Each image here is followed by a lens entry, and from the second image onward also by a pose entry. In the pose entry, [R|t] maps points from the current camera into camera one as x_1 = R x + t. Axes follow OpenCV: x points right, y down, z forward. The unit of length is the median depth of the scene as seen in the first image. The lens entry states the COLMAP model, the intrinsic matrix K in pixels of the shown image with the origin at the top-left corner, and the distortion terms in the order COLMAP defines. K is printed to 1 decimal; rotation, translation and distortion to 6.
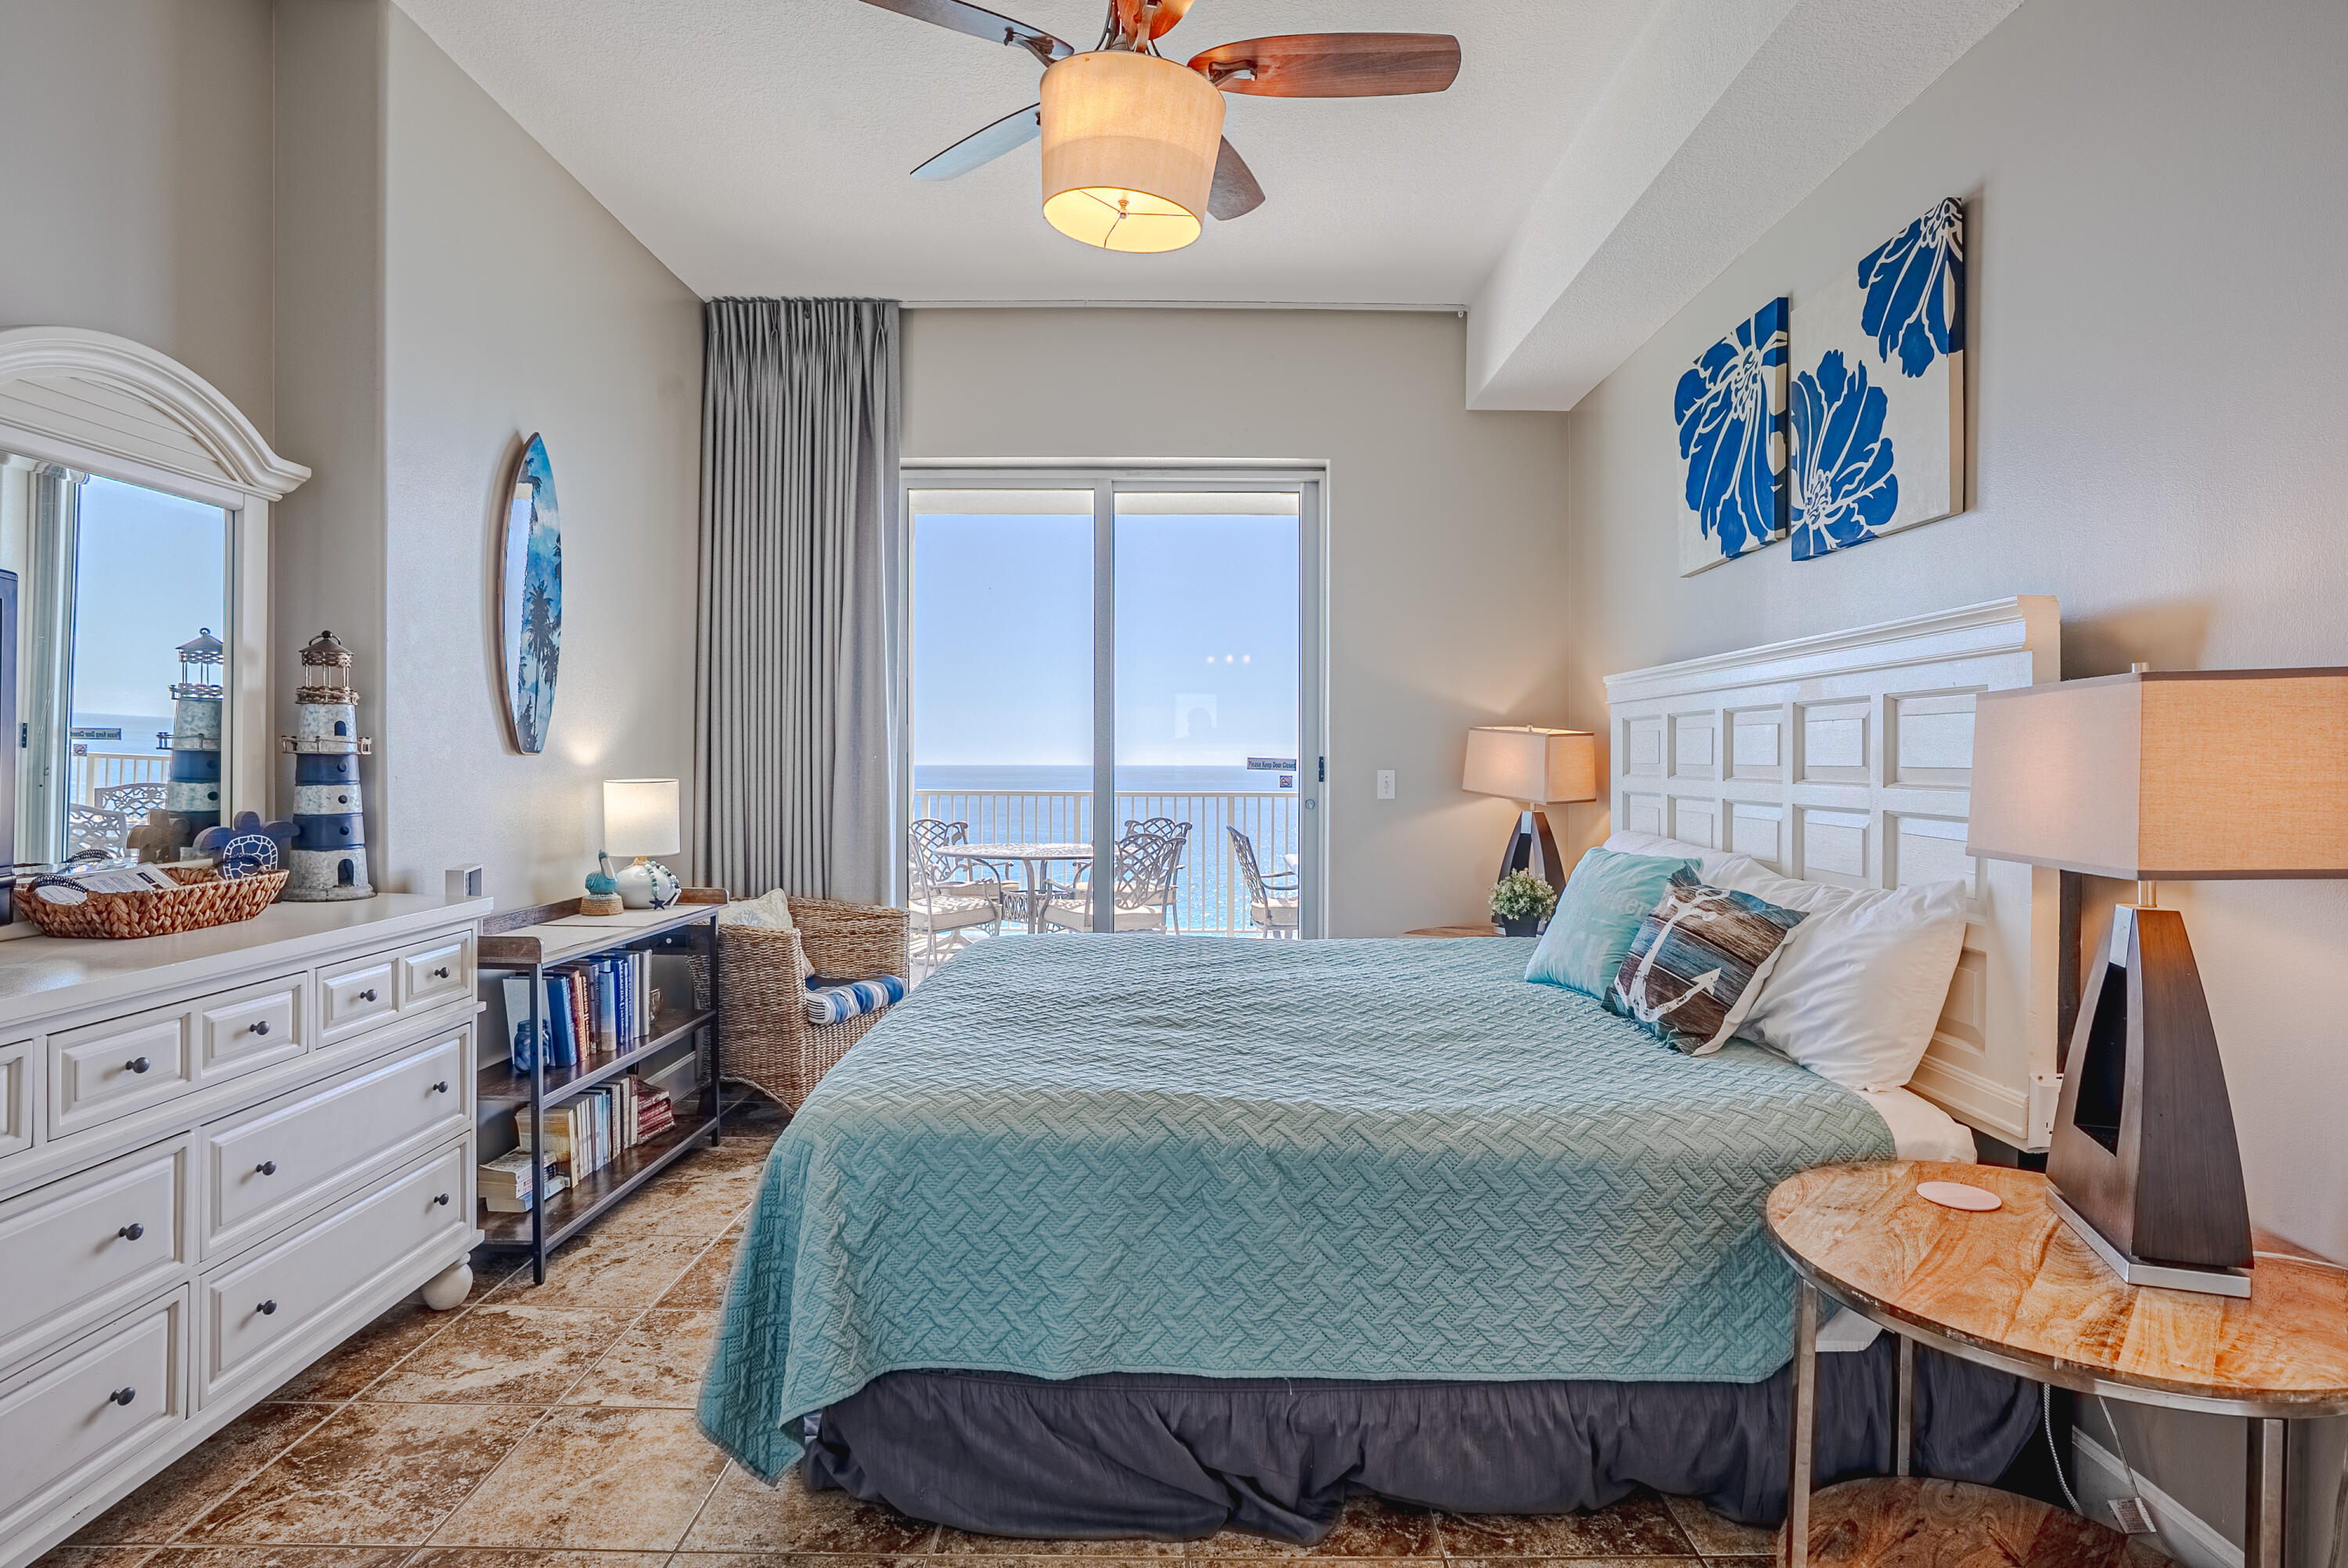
lens RADIAL K [[1124.4, 0, 1194.6], [0, 1124.4, 778.3], [0, 0, 1]] dist [-0.044597, -0.001637]
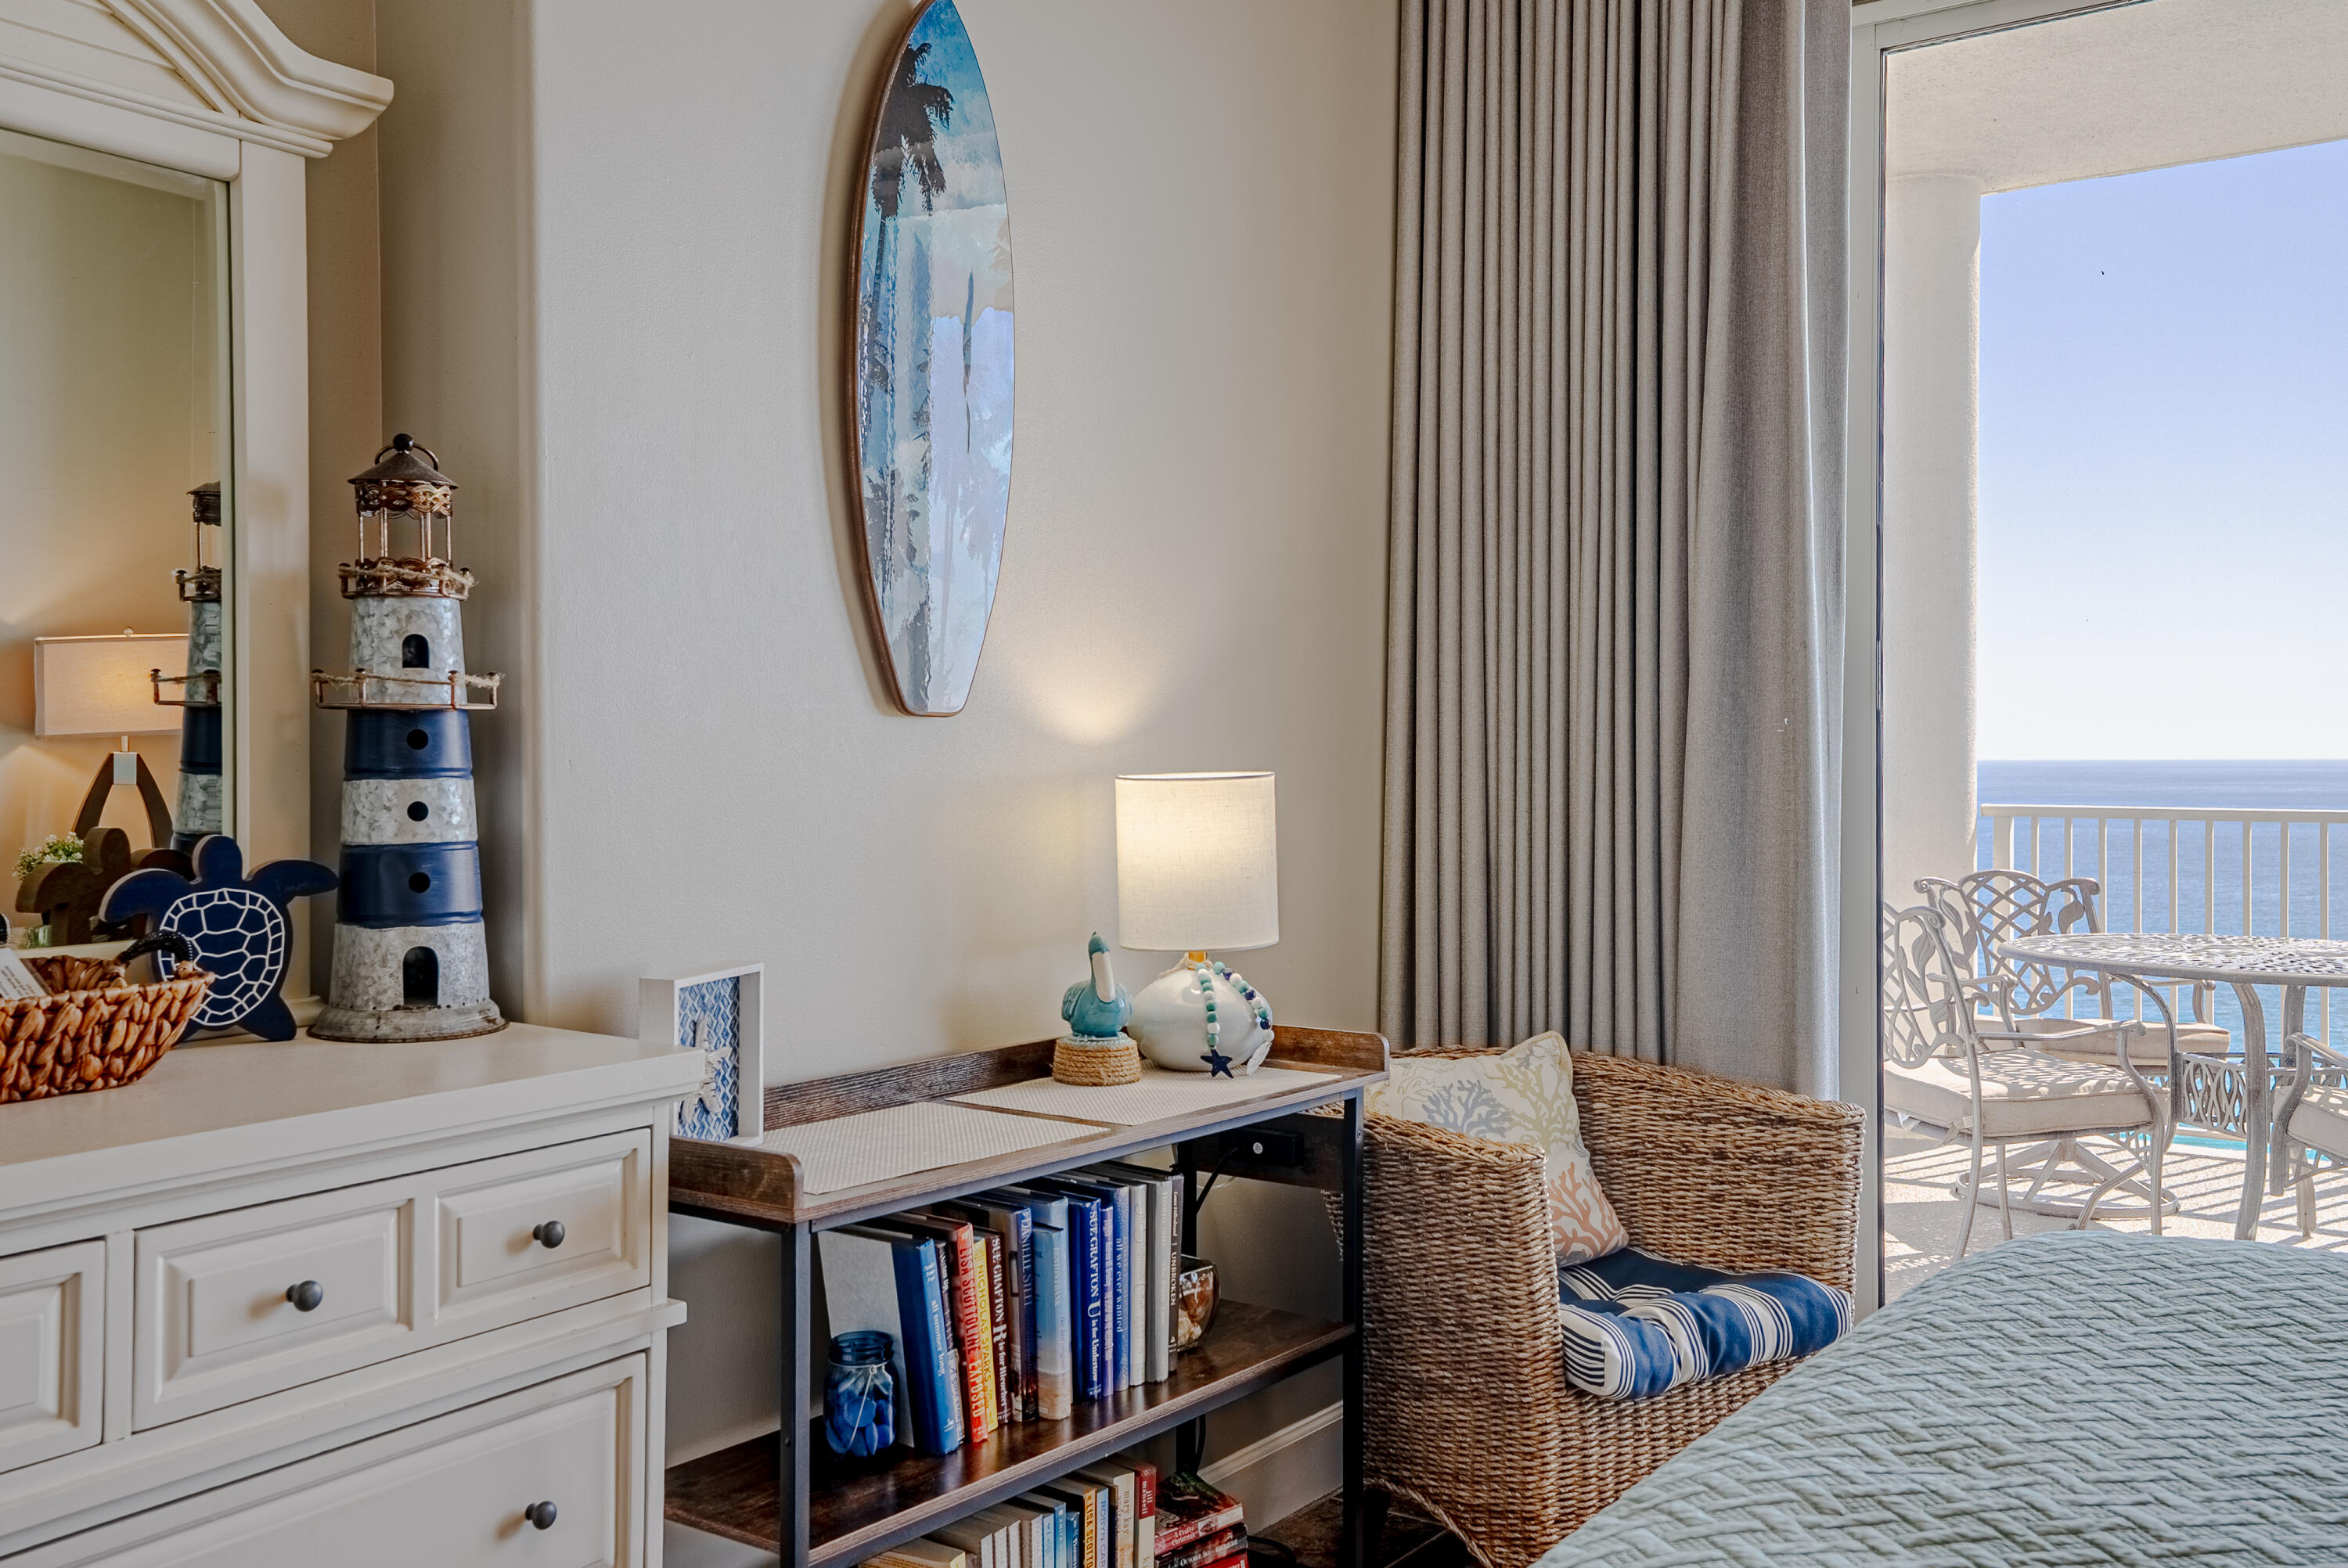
lens RADIAL K [[2125.9, 0, 1159.3], [0, 2125.9, 773.5], [0, 0, 1]] dist [0.033916, 0.015454]
pose [[0.807062, 0.012207, -0.590341, -0.019222], [-0.012766, 0.999913, 0.003223, -0.002211], [0.590329, 0.004935, 0.807148, 0.372412]]
